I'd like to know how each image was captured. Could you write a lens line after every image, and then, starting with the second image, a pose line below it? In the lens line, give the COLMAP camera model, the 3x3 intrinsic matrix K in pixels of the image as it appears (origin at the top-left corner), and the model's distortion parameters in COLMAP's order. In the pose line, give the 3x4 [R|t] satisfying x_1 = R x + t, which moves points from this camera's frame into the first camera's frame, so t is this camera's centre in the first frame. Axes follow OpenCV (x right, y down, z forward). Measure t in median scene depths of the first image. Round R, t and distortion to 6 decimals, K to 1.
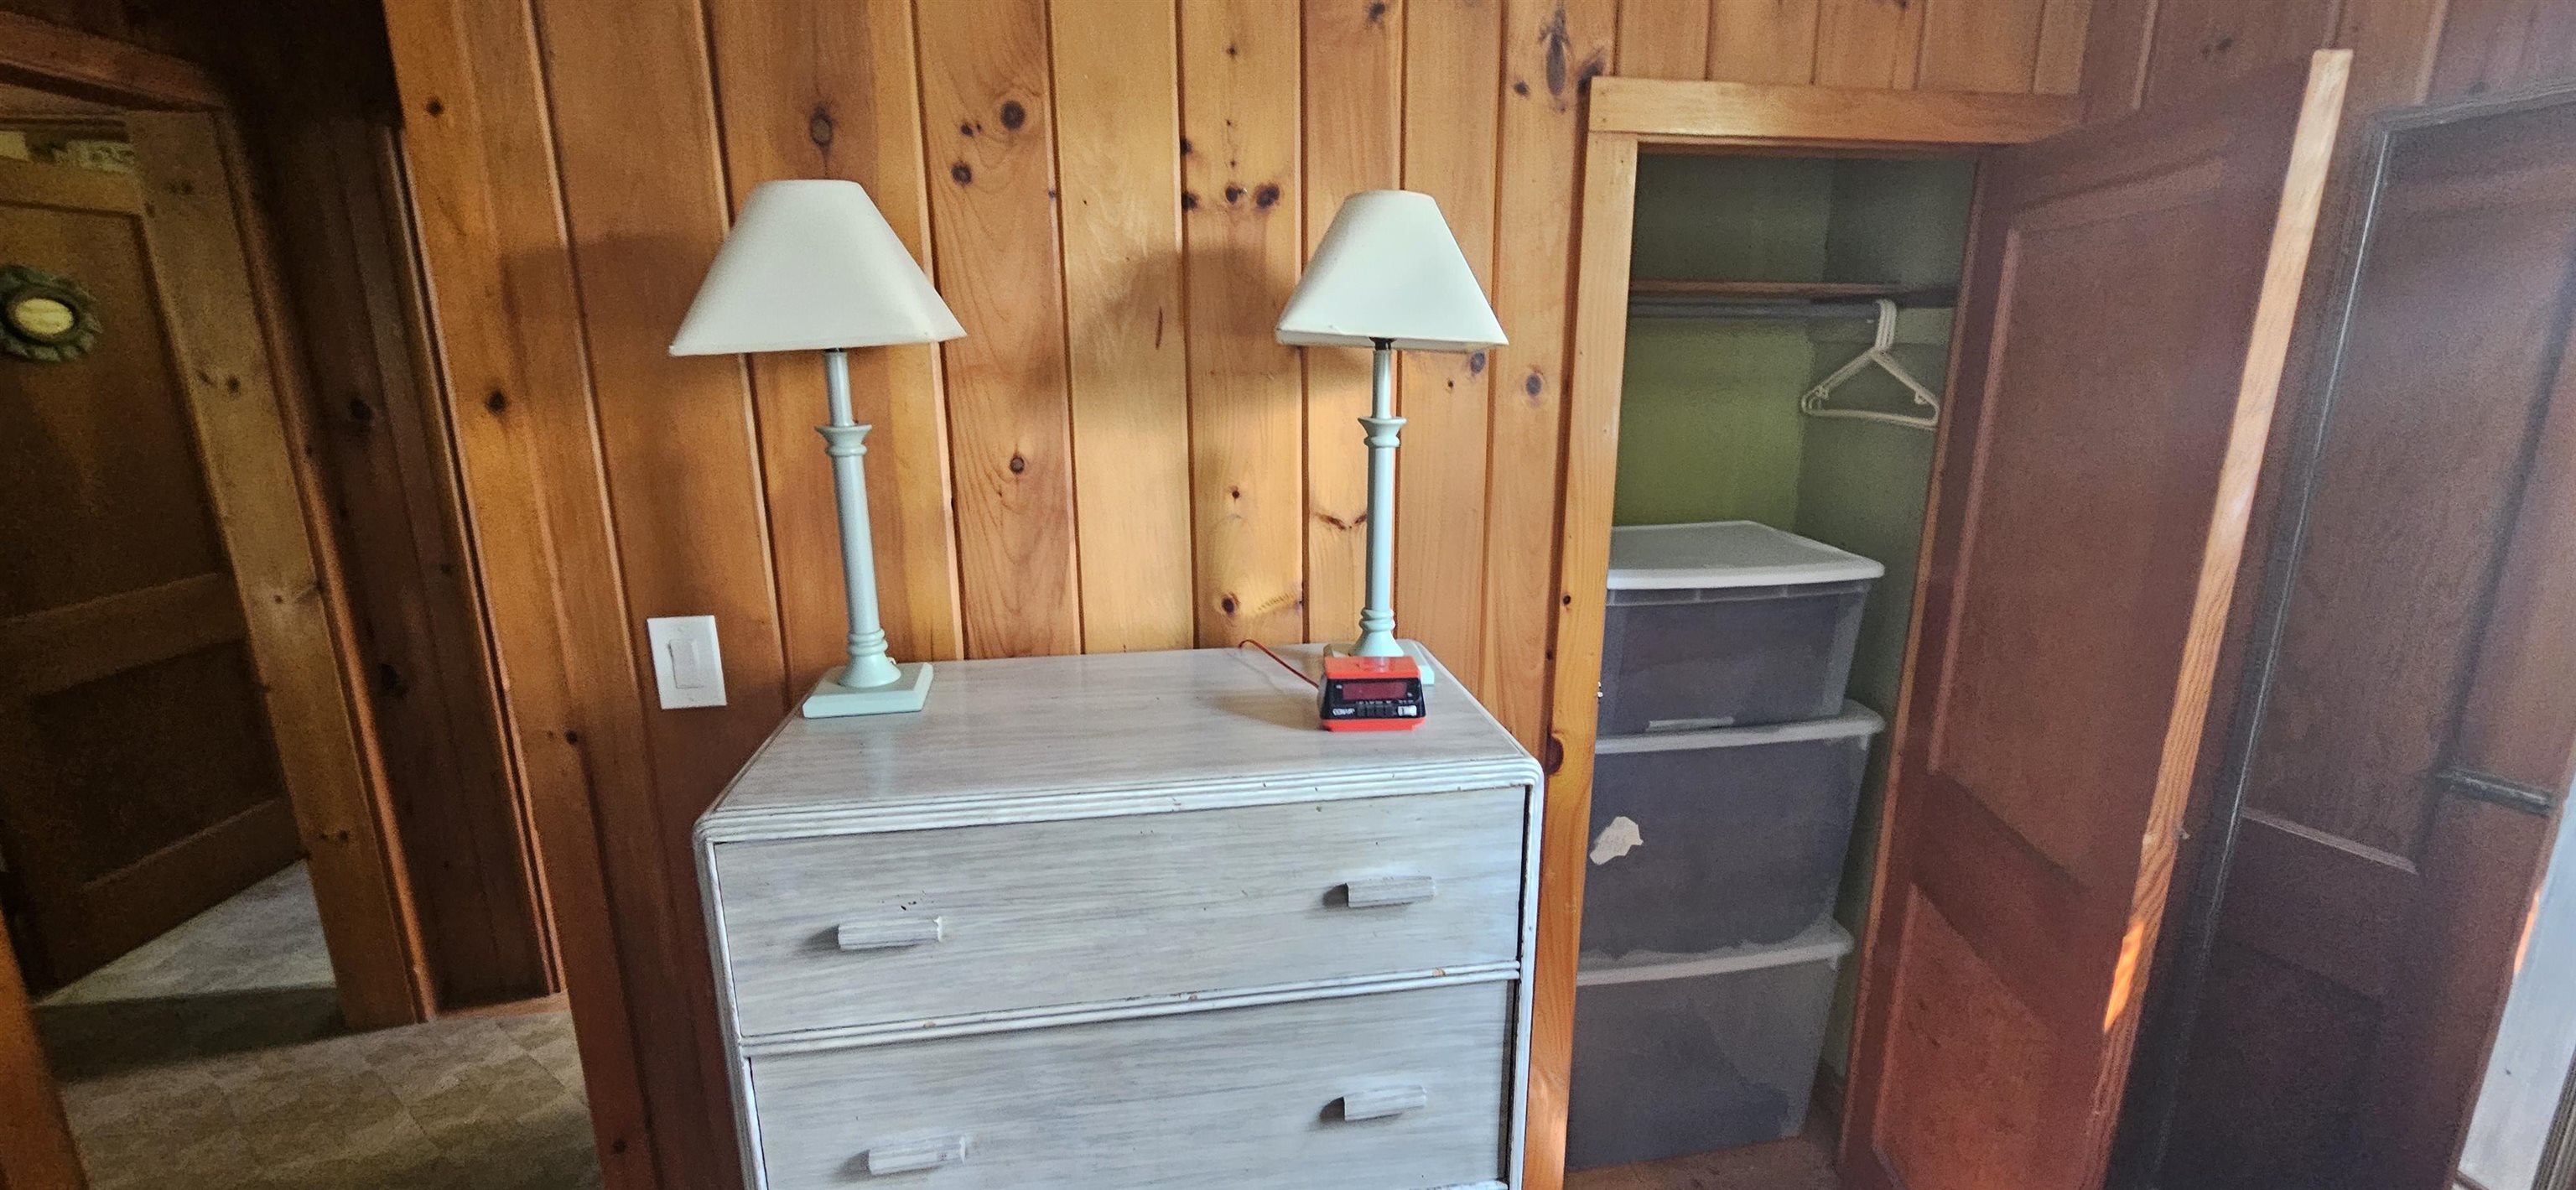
lens RADIAL K [[1065.8, 0, 1301.3], [0, 1065.8, 593.2], [0, 0, 1]] dist [0.000375, 0.000336]
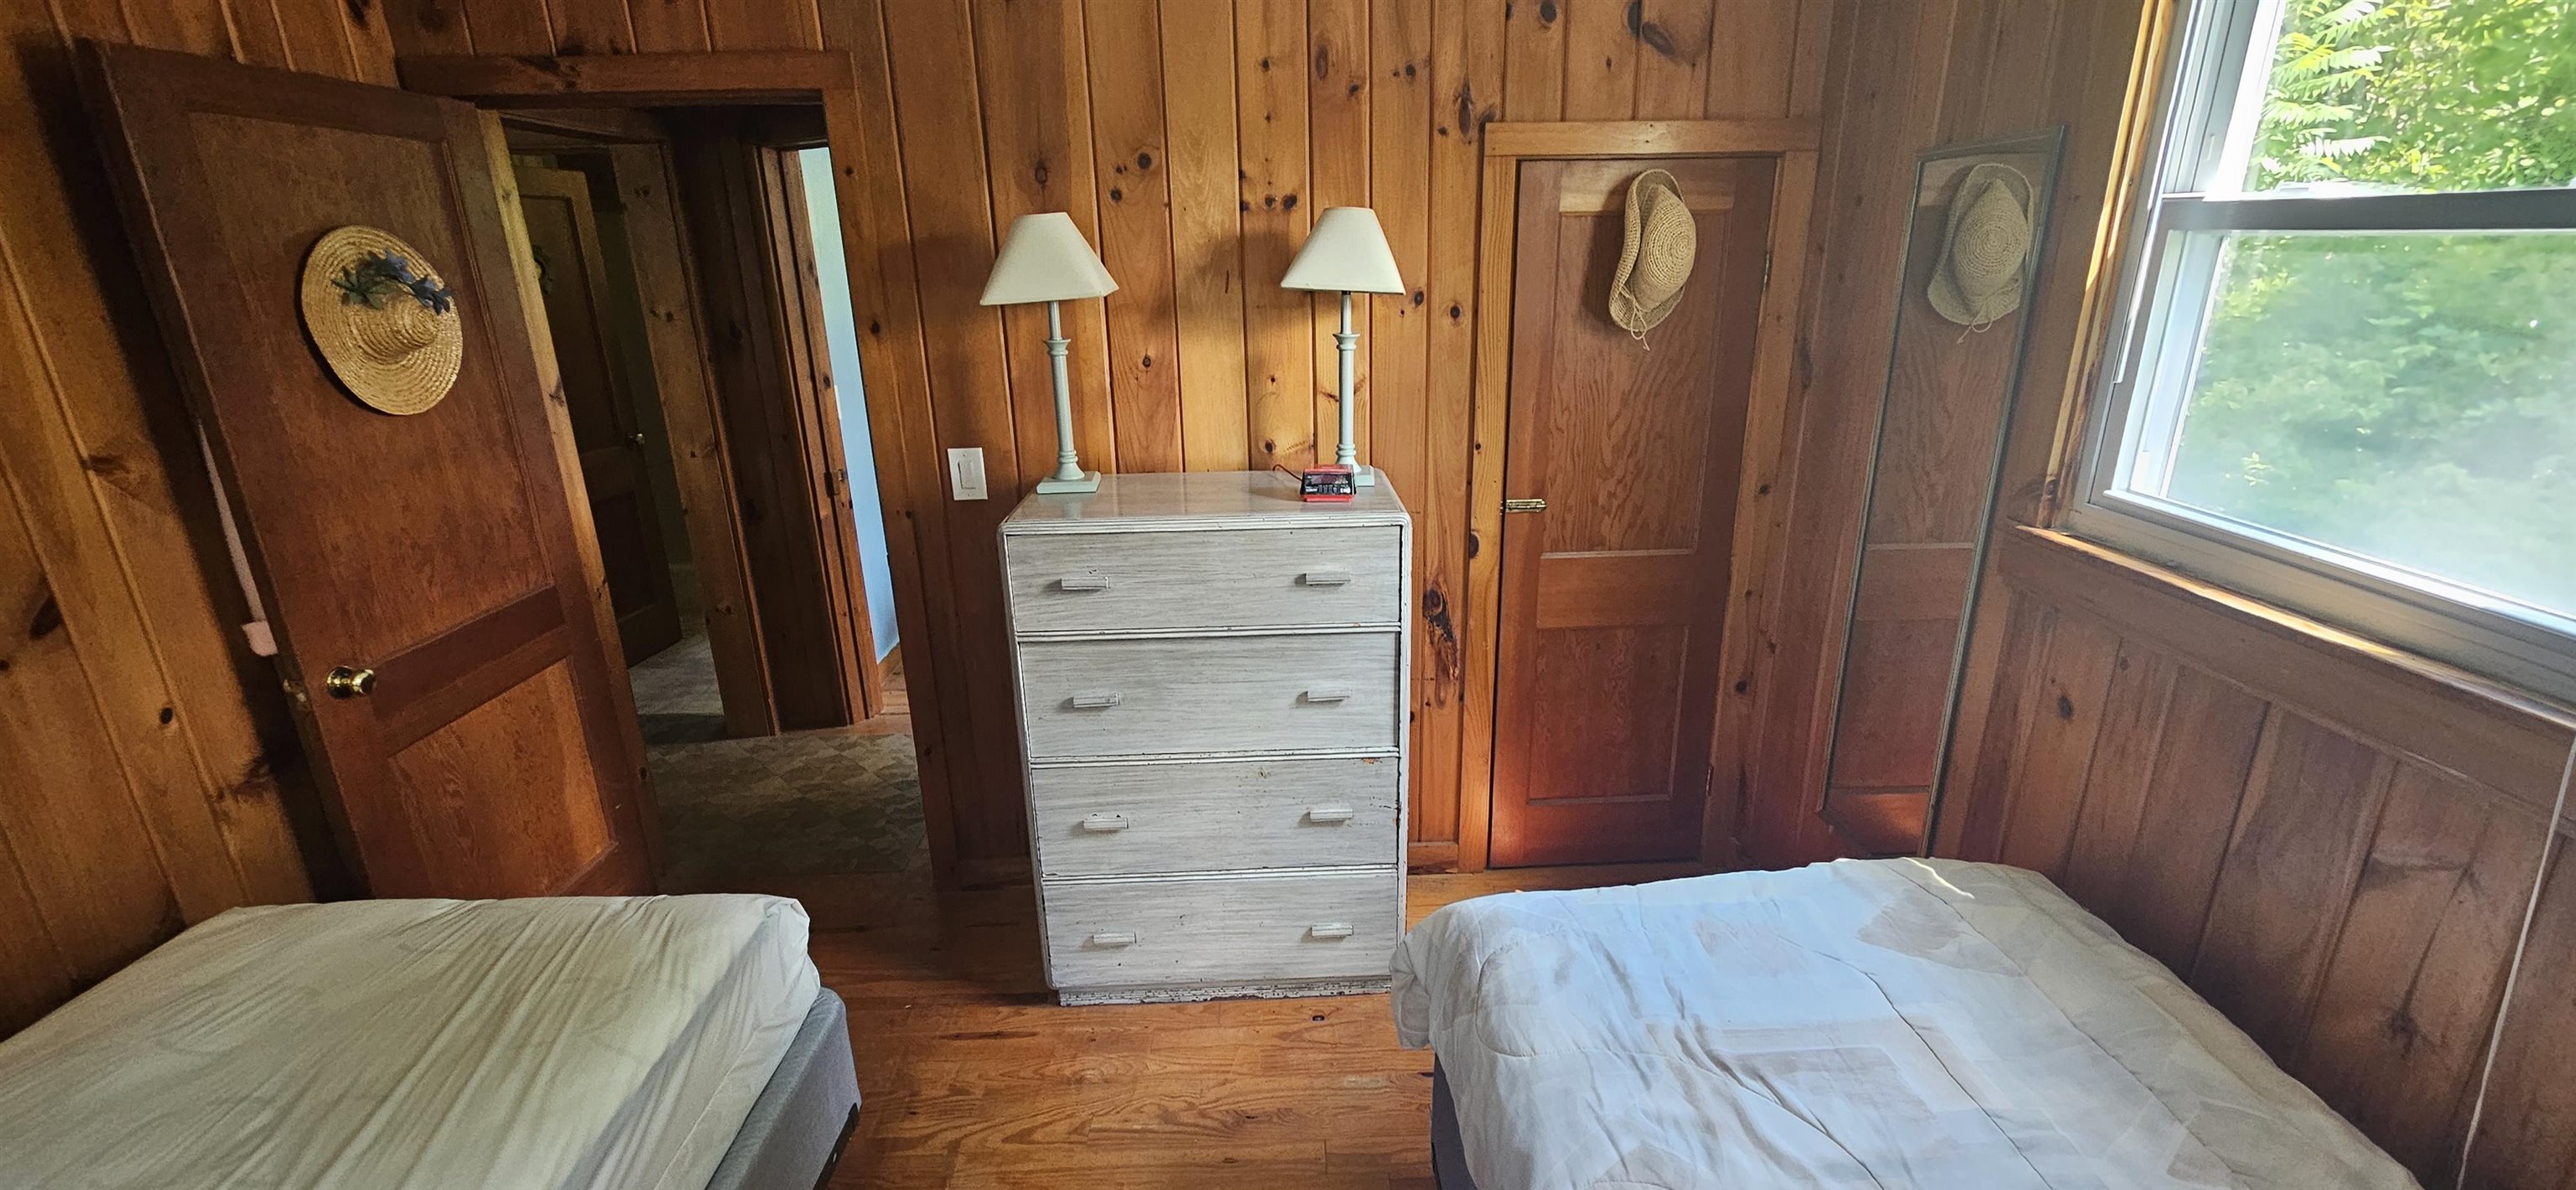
lens RADIAL K [[1065.8, 0, 1301.3], [0, 1065.8, 593.2], [0, 0, 1]] dist [0.000375, 0.000336]
pose [[0.991811, 0.024099, -0.125422, 0.216083], [-0.014434, 0.996895, 0.077402, 0.120030], [0.126898, -0.074958, 0.989079, -0.734248]]
